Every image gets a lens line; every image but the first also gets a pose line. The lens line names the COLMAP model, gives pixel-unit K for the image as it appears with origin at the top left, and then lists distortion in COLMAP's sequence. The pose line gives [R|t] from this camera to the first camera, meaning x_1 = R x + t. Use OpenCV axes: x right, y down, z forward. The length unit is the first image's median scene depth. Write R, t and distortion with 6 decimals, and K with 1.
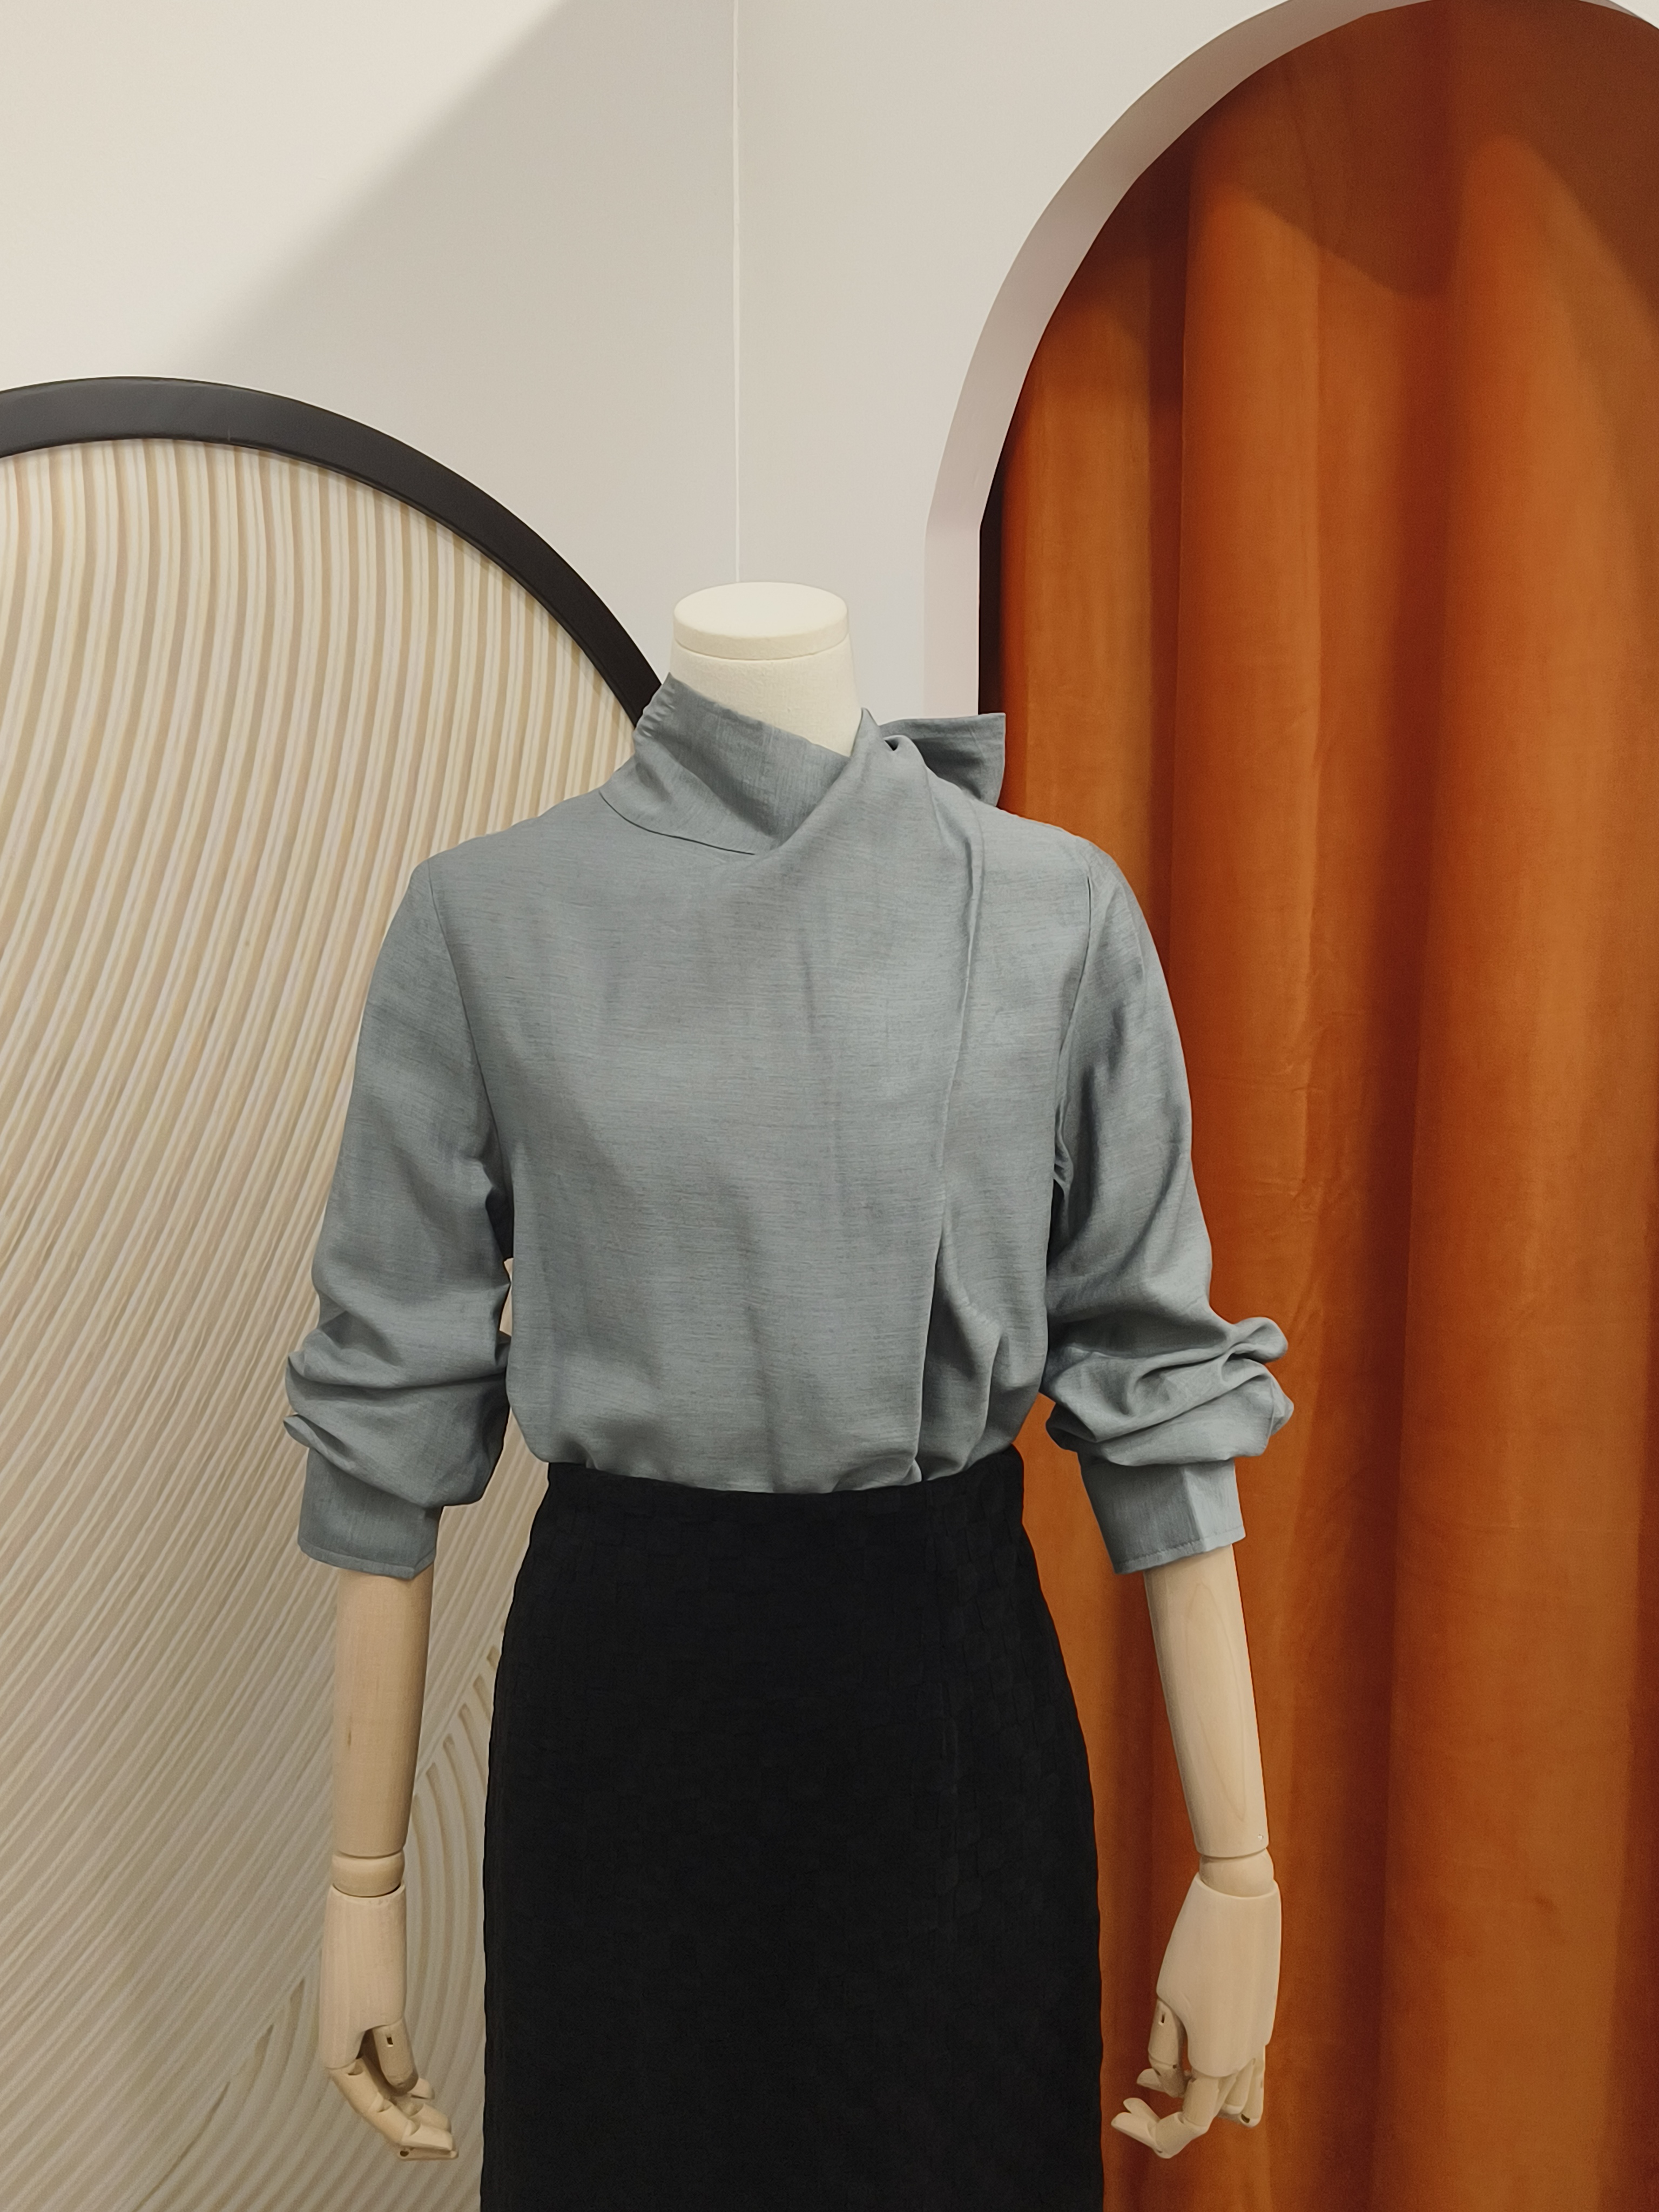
lens RADIAL K [[2278.4, 0, 825.1], [0, 2278.4, 1113.1], [0, 0, 1]] dist [0.051180, 0.000000]
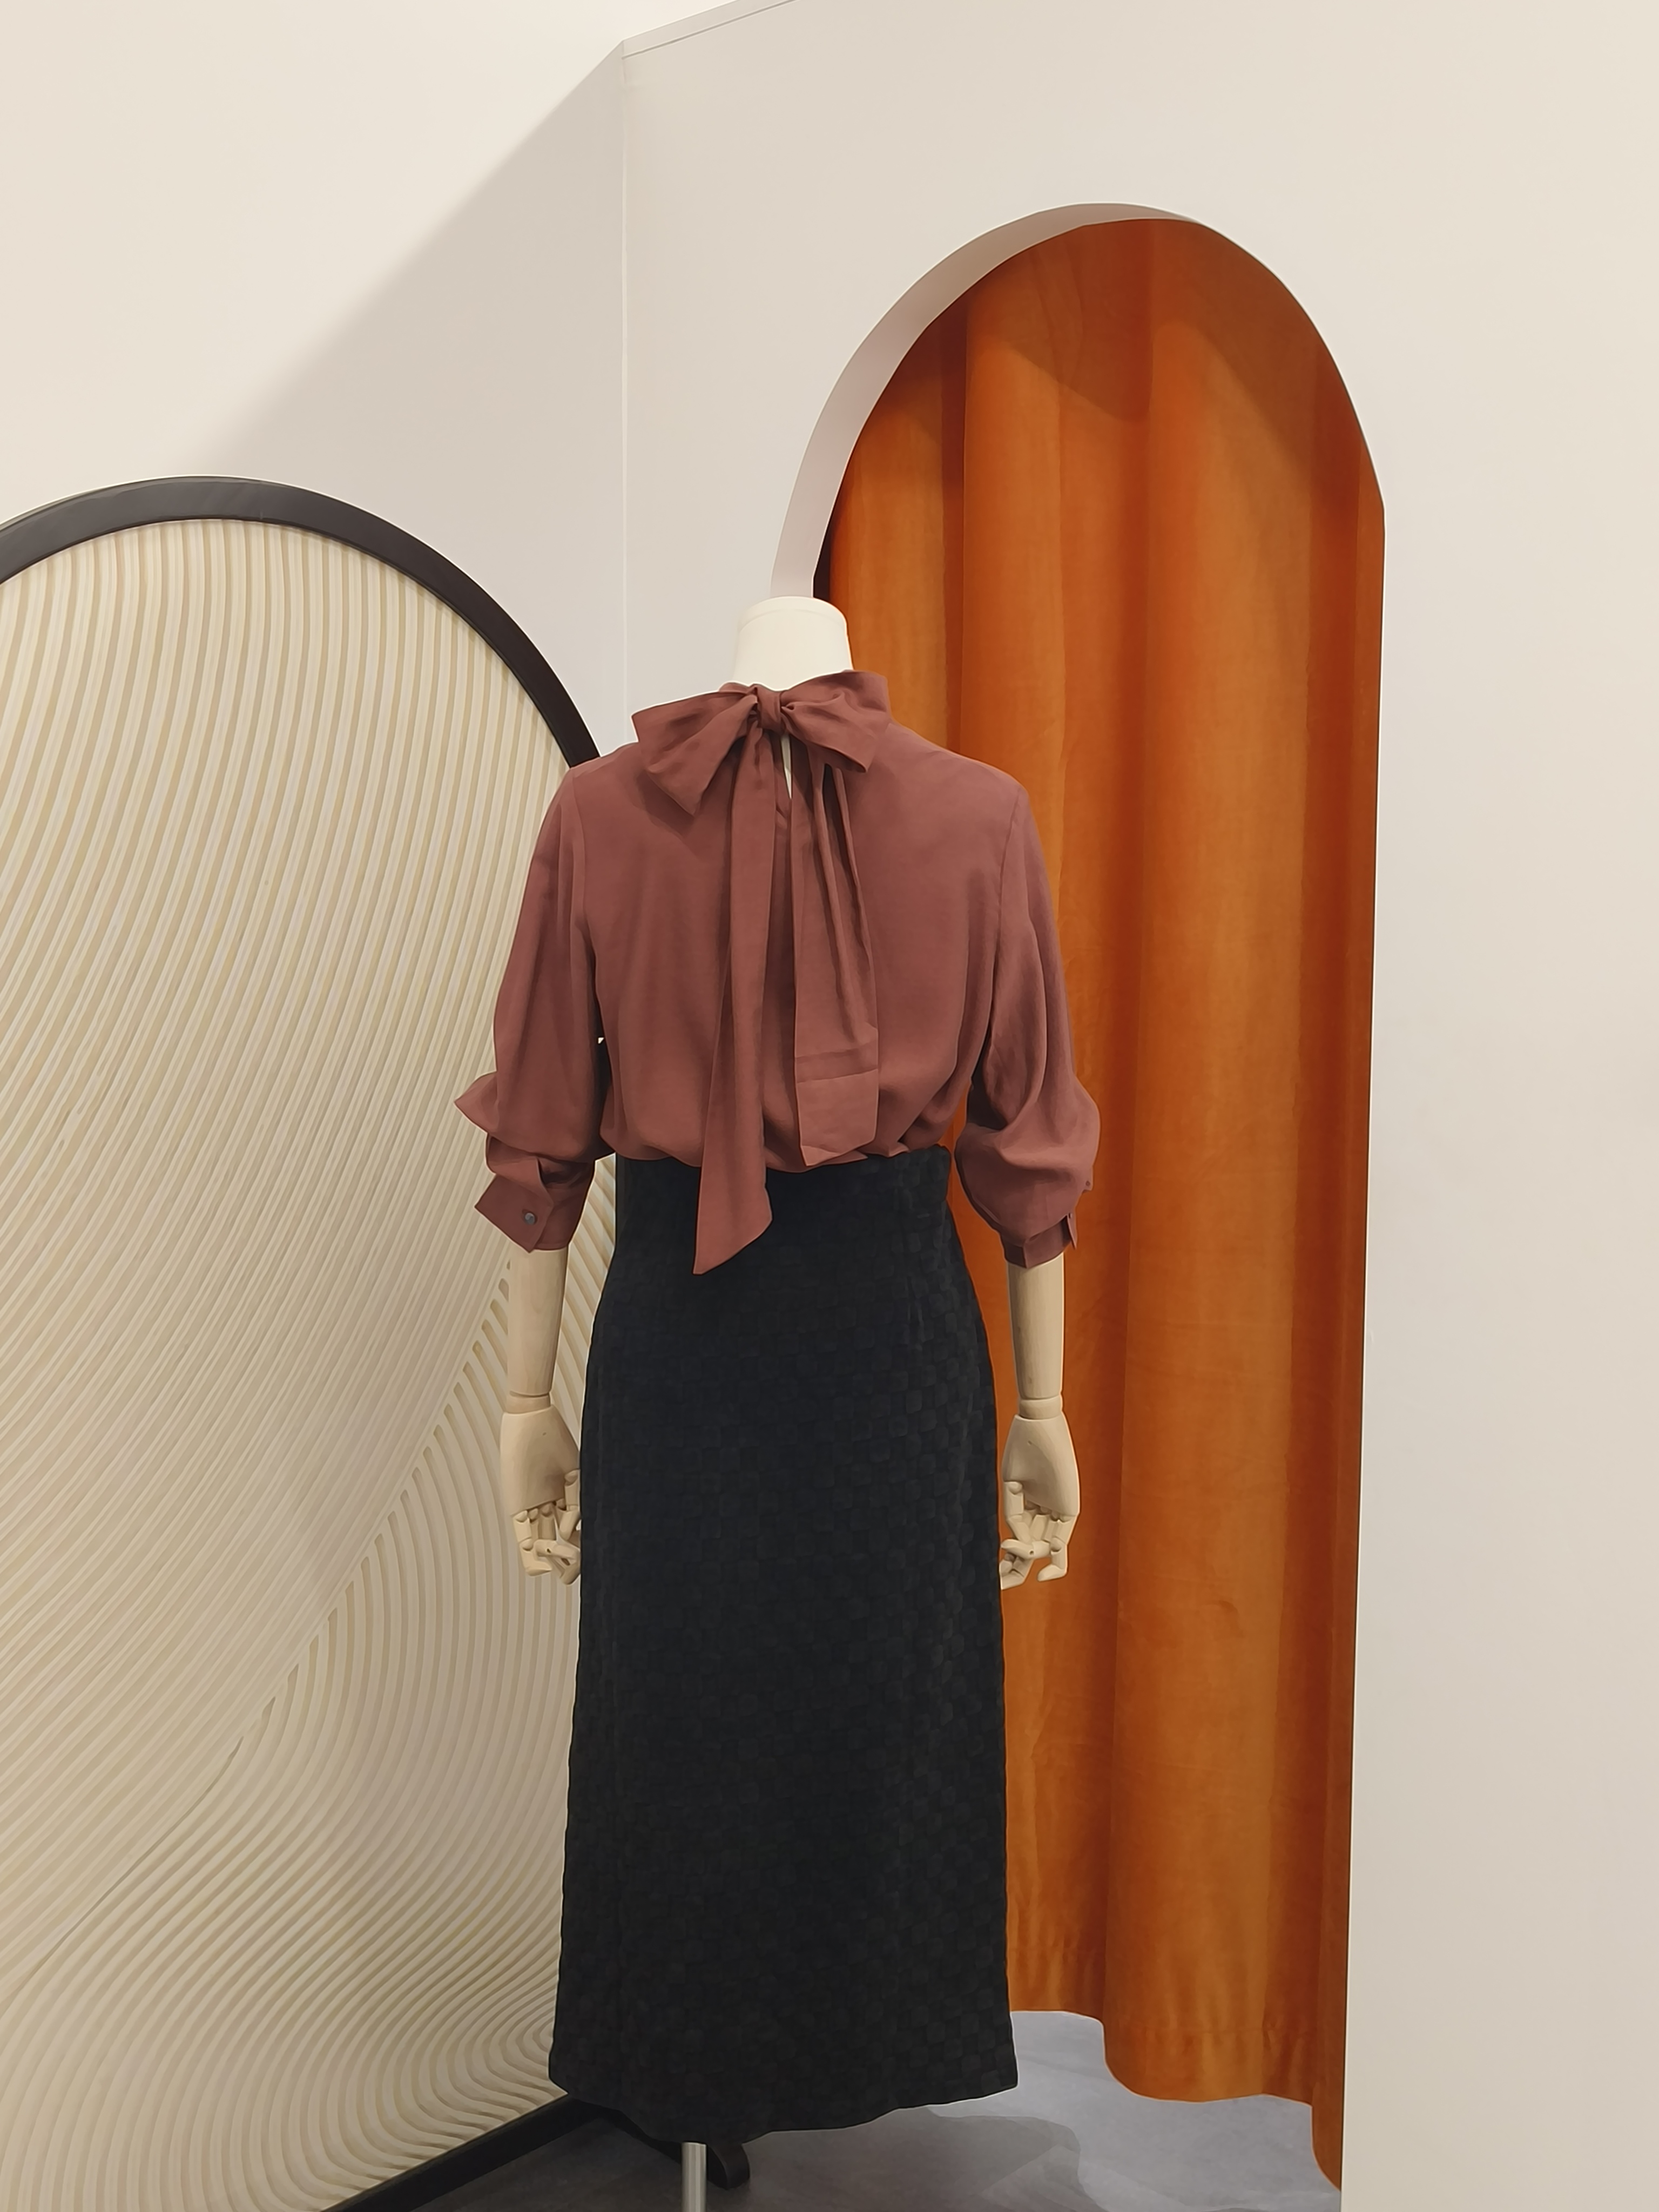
lens RADIAL K [[2448.9, 0, 871.5], [0, 2448.9, 1071.1], [0, 0, 1]] dist [0.049518, 0.000000]
pose [[0.997548, 0.001002, 0.069972, 0.004042], [0.001143, 0.999531, -0.030615, 0.078781], [-0.069970, 0.030620, 0.997079, -0.453475]]
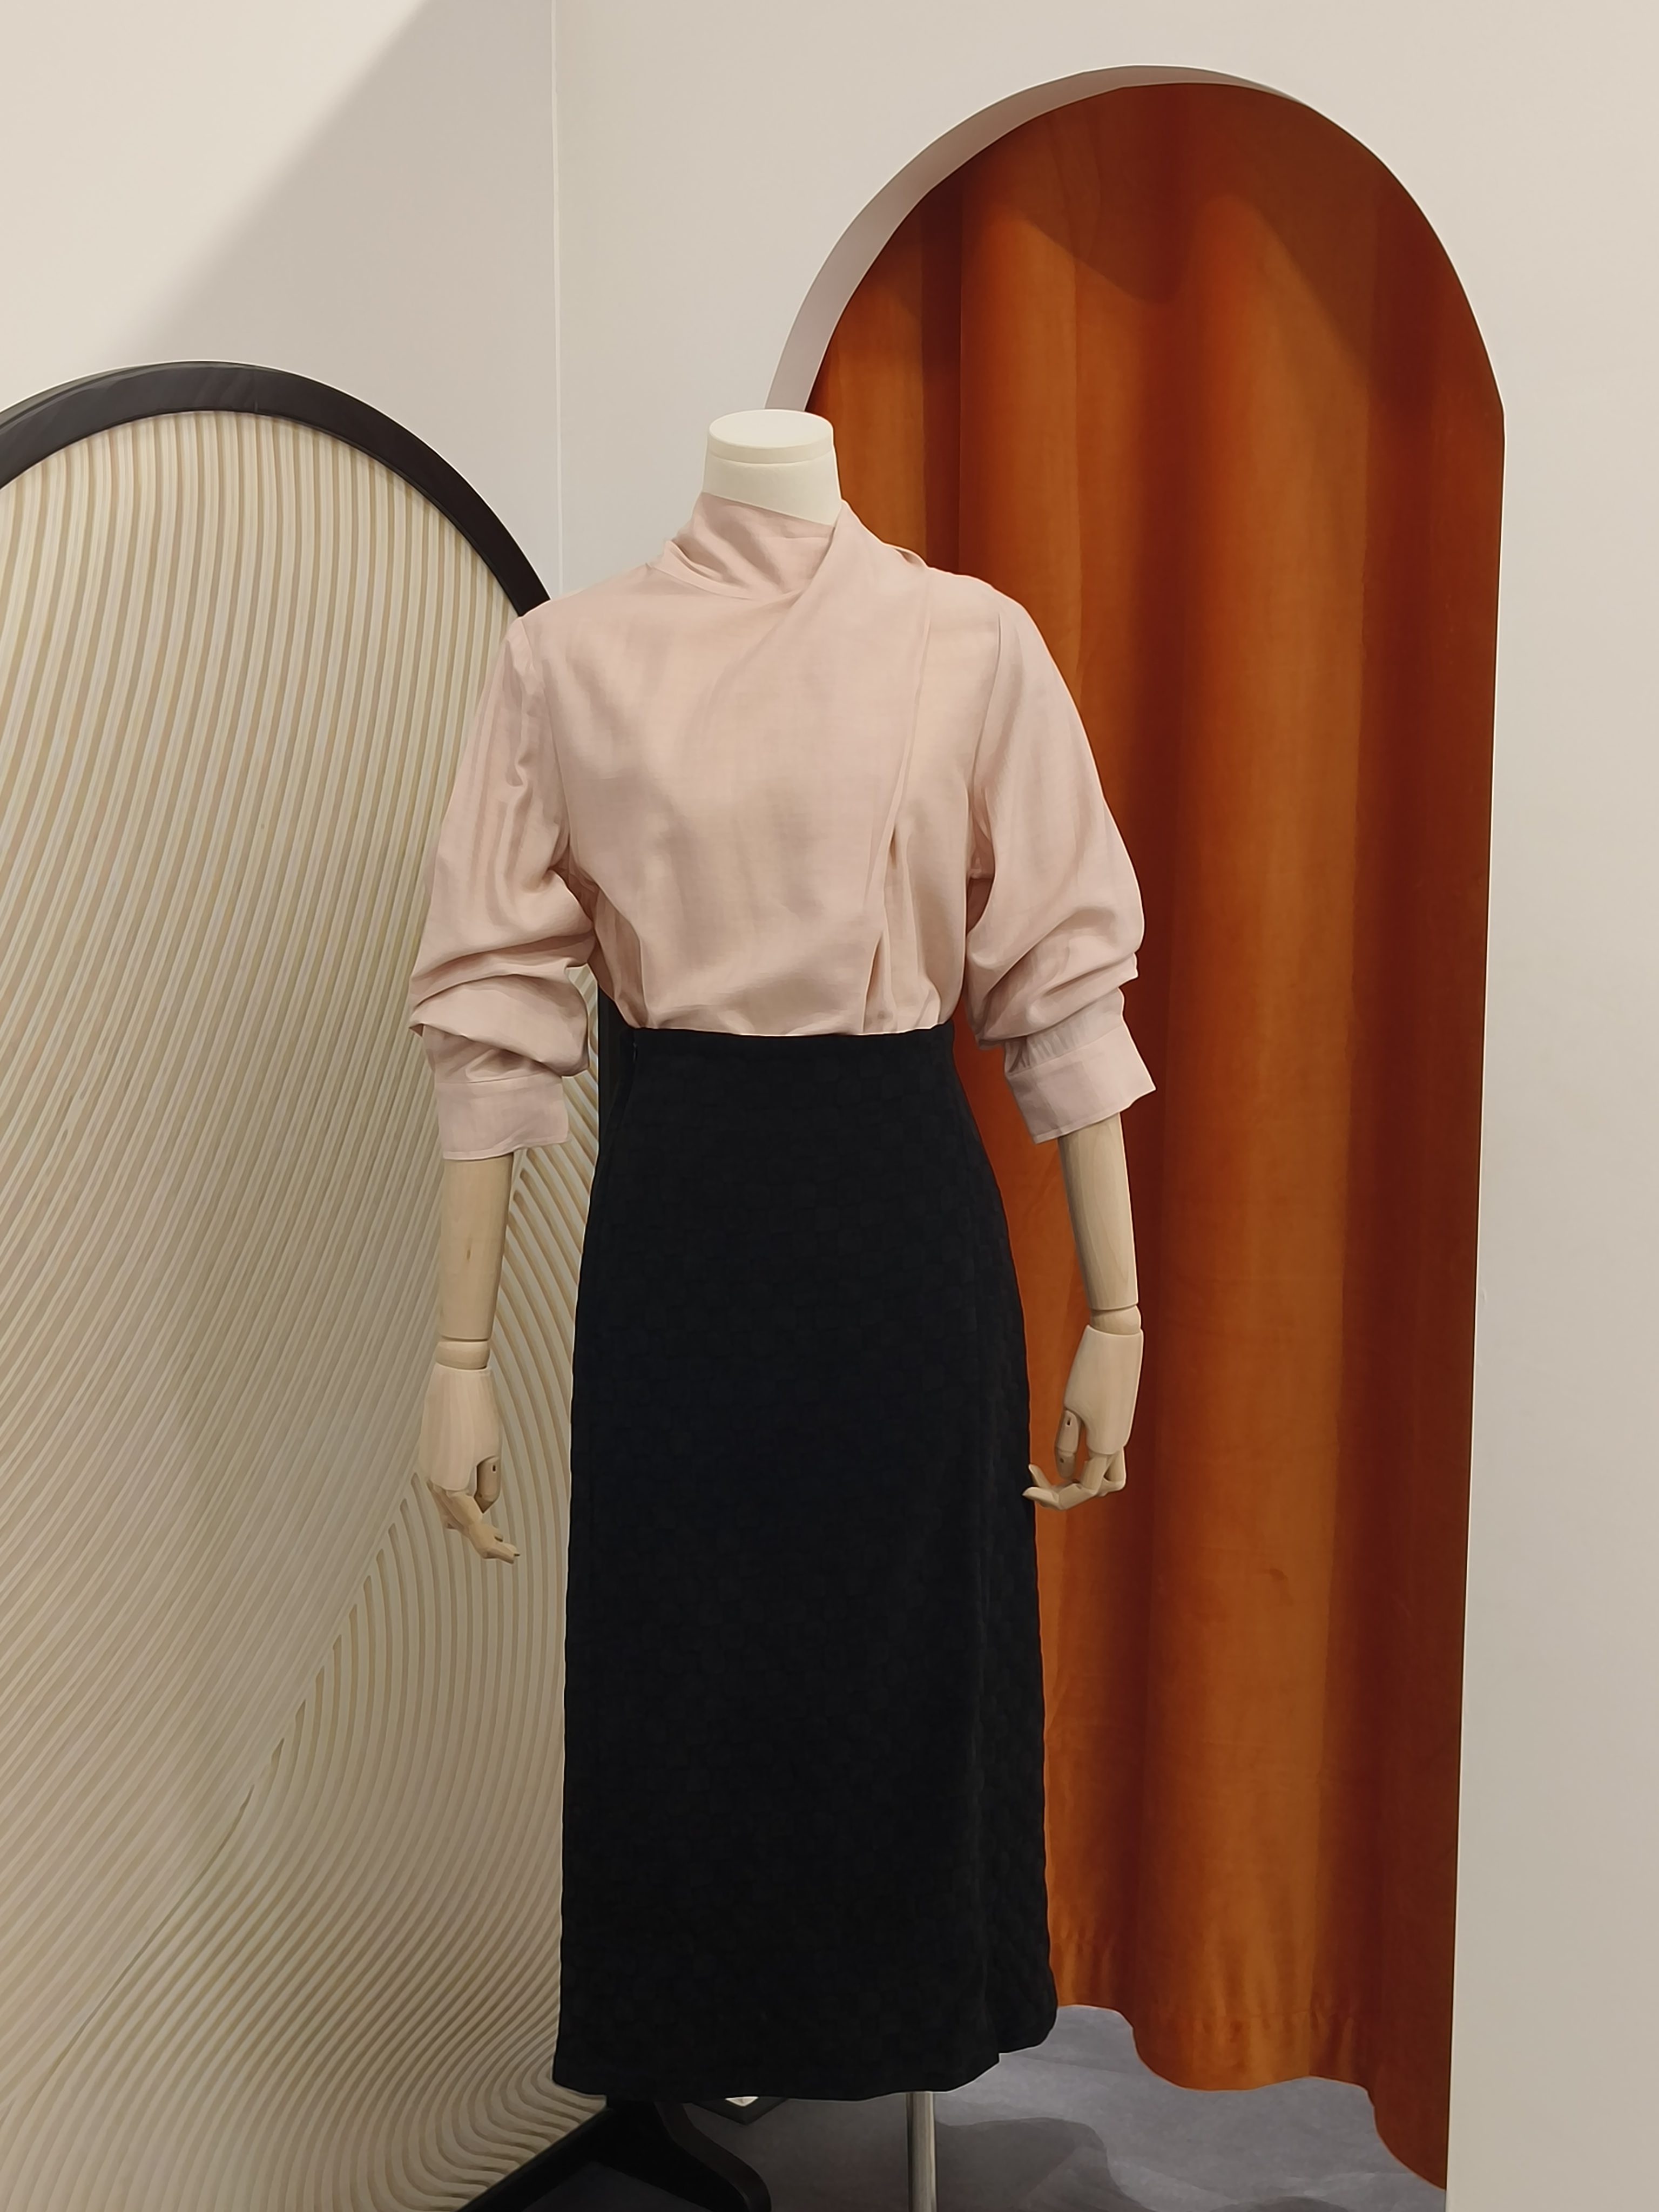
lens RADIAL K [[2675.0, 0, 851.9], [0, 2675.0, 1061.4], [0, 0, 1]] dist [0.040179, 0.000000]
pose [[0.974513, -0.028207, 0.222550, -0.252685], [0.025854, 0.999575, 0.013481, 0.035877], [-0.222836, -0.007384, 0.974828, -0.413037]]
